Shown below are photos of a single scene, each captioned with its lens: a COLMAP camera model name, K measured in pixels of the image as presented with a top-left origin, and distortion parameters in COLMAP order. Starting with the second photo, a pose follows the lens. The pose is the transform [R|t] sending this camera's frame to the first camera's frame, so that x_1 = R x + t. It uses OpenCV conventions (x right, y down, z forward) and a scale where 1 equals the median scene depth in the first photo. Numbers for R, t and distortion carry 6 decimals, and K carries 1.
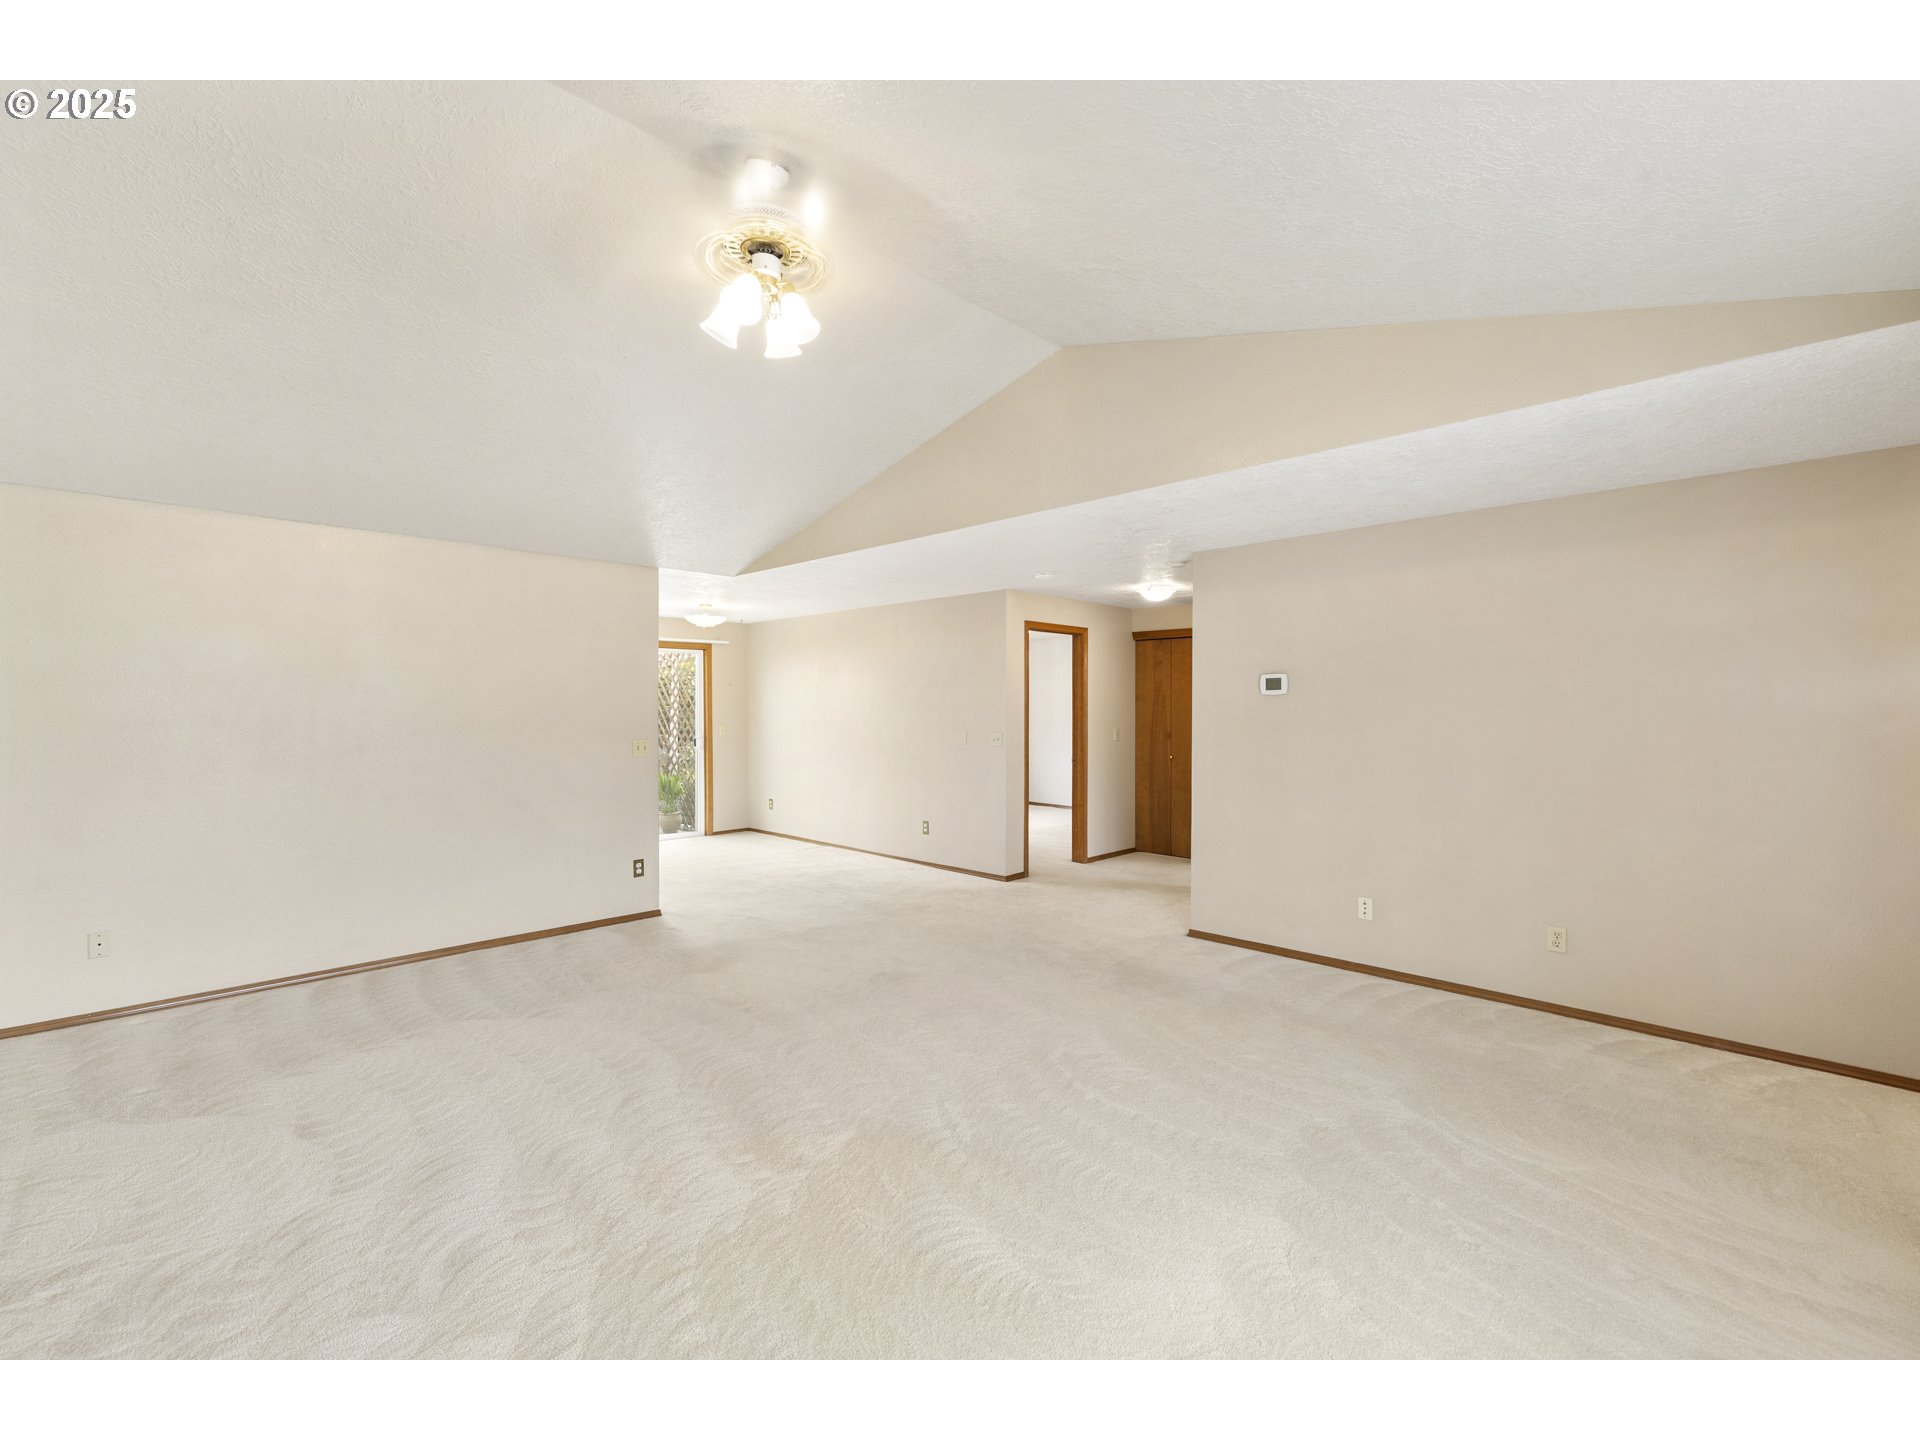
lens RADIAL K [[813.2, 0, 953.5], [0, 813.2, 708.7], [0, 0, 1]] dist [0.000678, -0.000013]
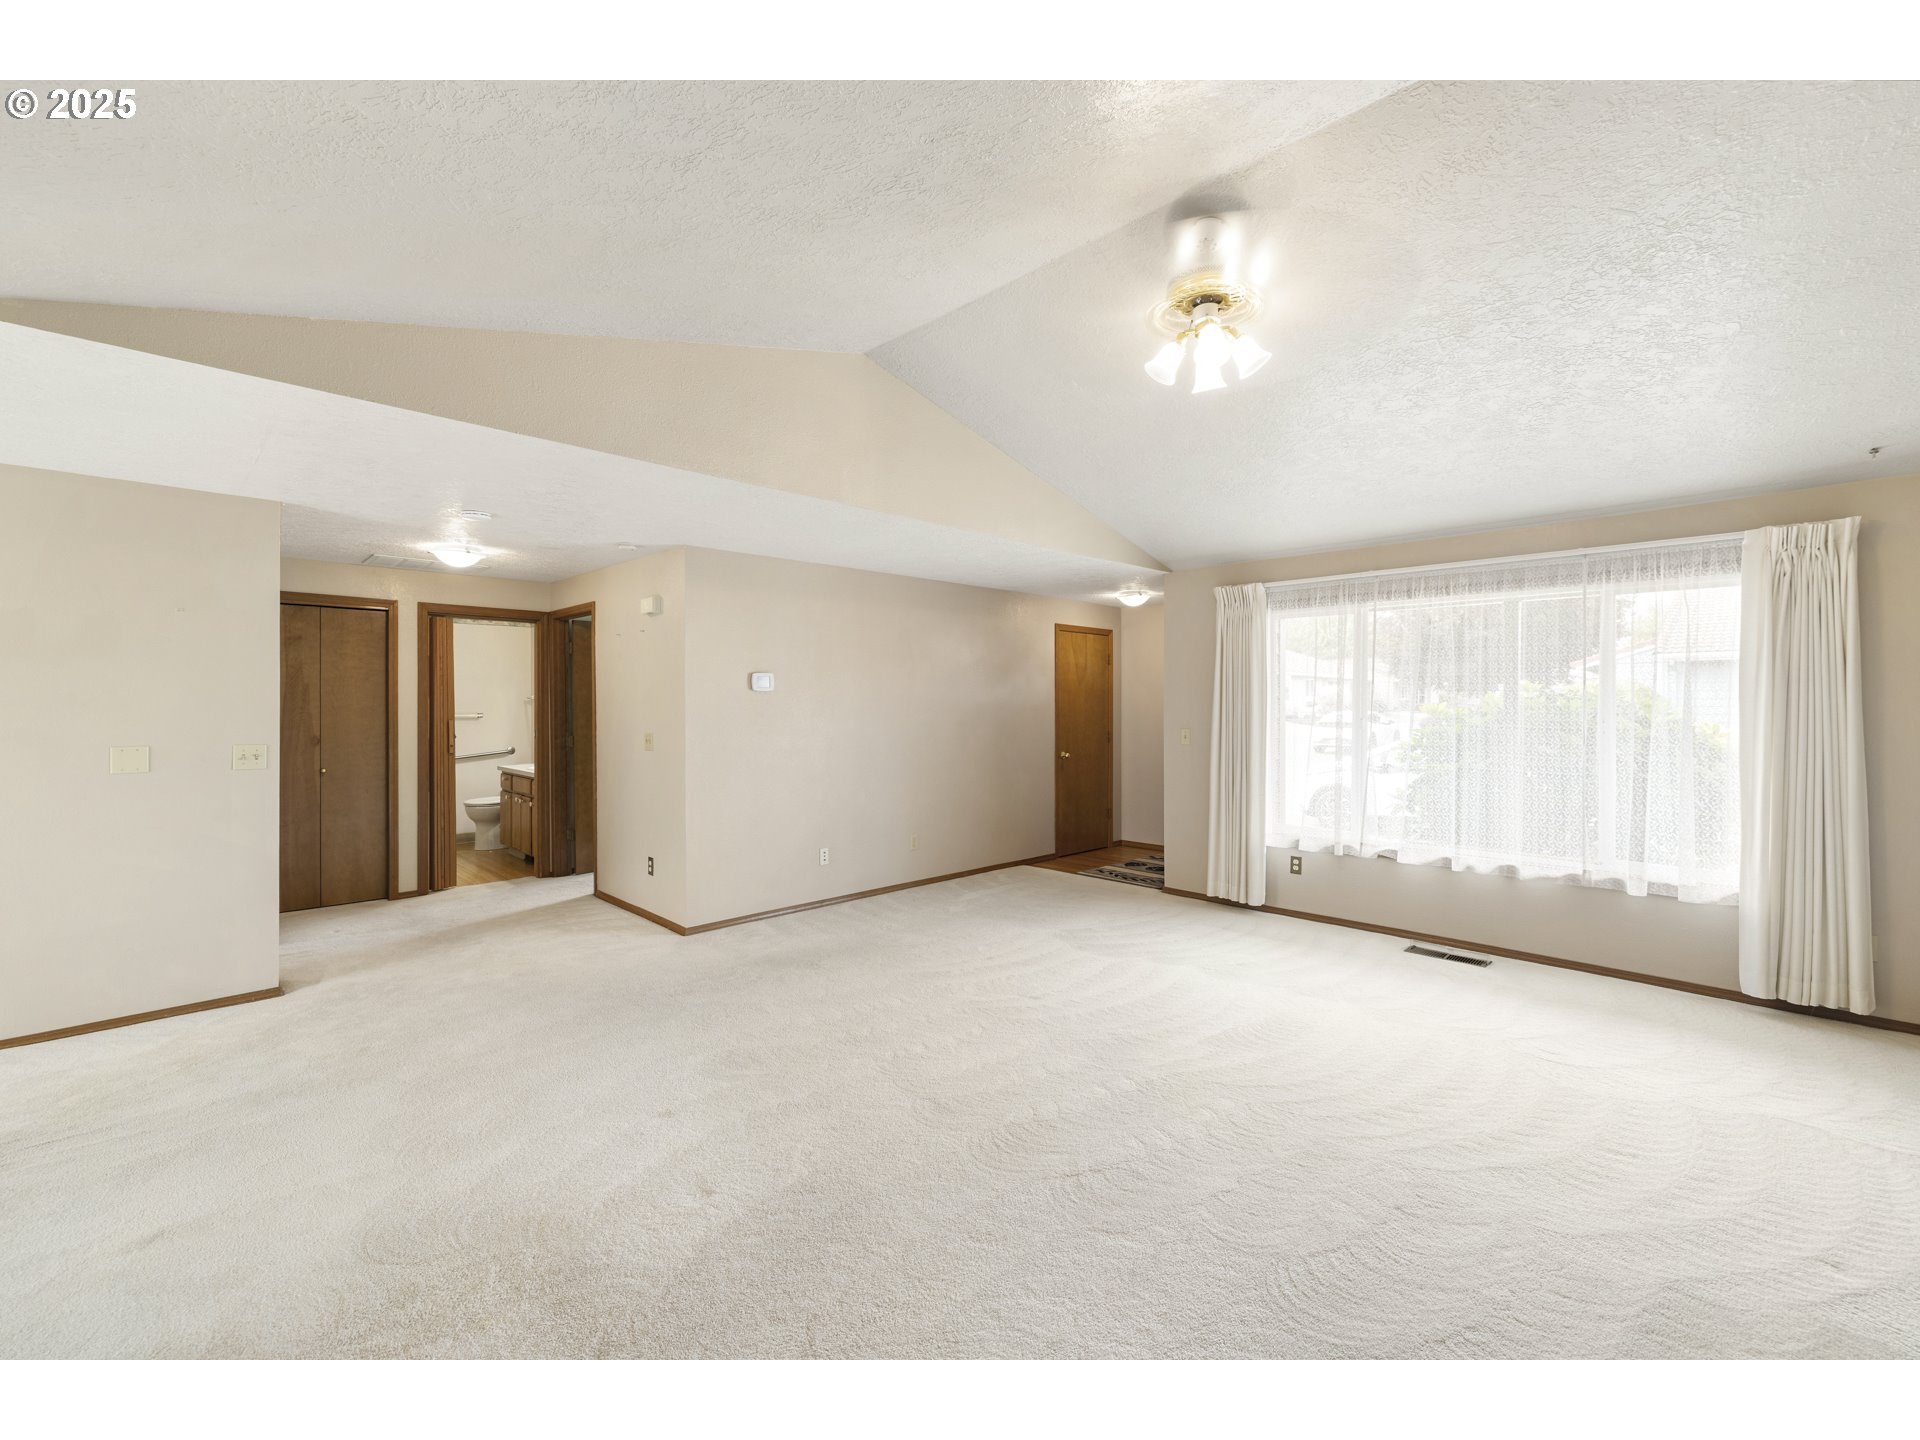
lens RADIAL K [[813.2, 0, 953.5], [0, 813.2, 708.7], [0, 0, 1]] dist [0.000678, -0.000013]
pose [[0.032641, -0.005718, 0.999451, -0.433741], [0.001298, 0.999983, 0.005679, 0.001122], [-0.999466, 0.001112, 0.032648, 0.412723]]
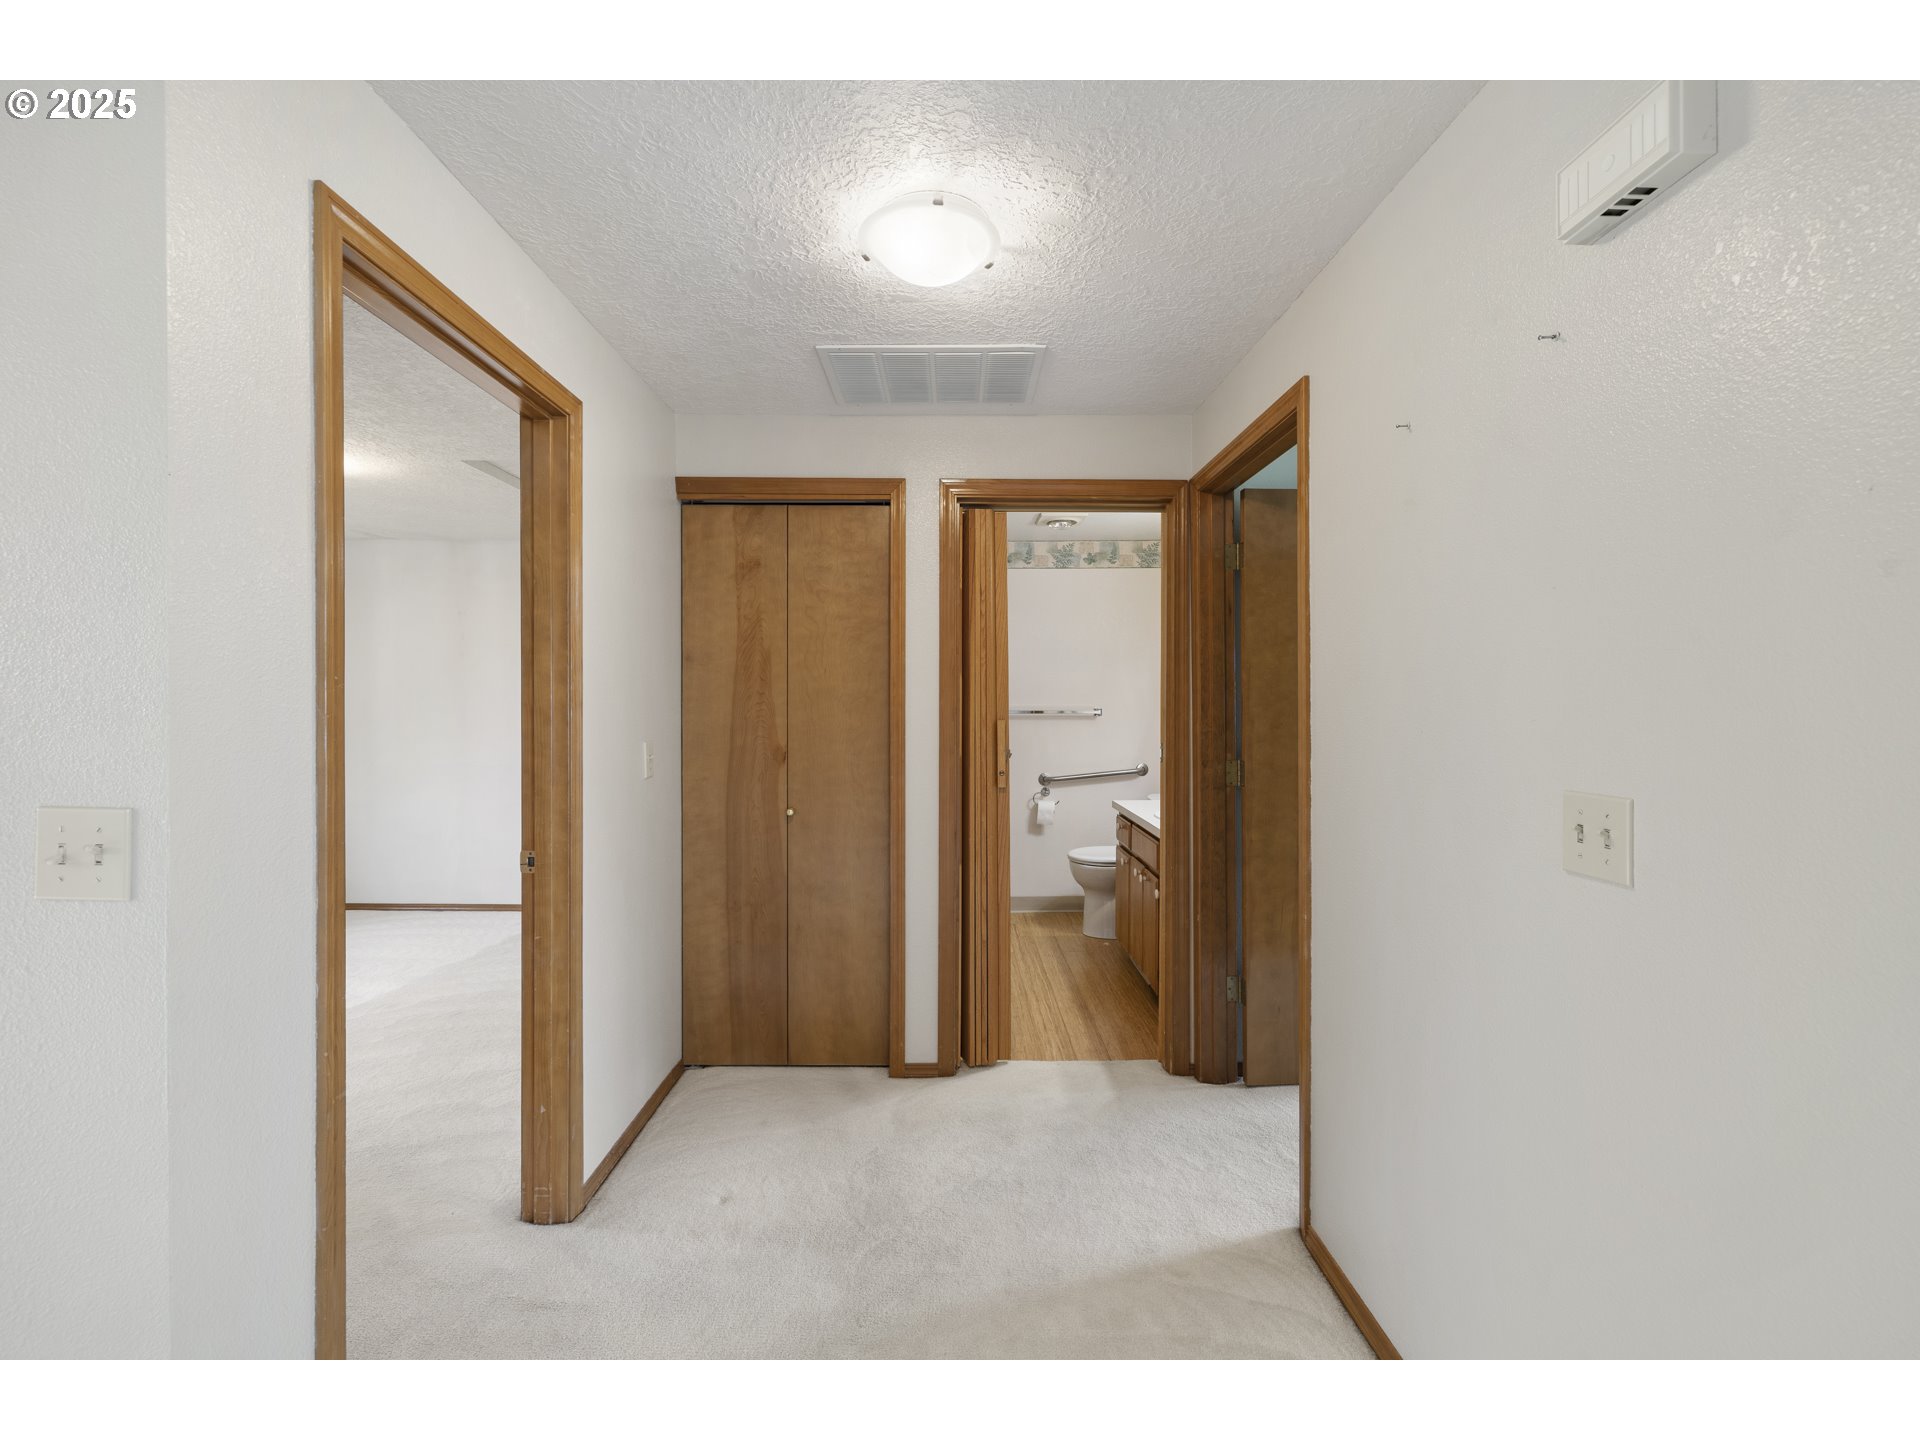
lens RADIAL K [[813.2, 0, 953.5], [0, 813.2, 708.7], [0, 0, 1]] dist [0.000678, -0.000013]
pose [[0.720808, -0.004309, 0.693122, 0.057097], [0.001910, 0.999989, 0.004231, 0.009196], [-0.693133, -0.001726, 0.720808, 0.664885]]
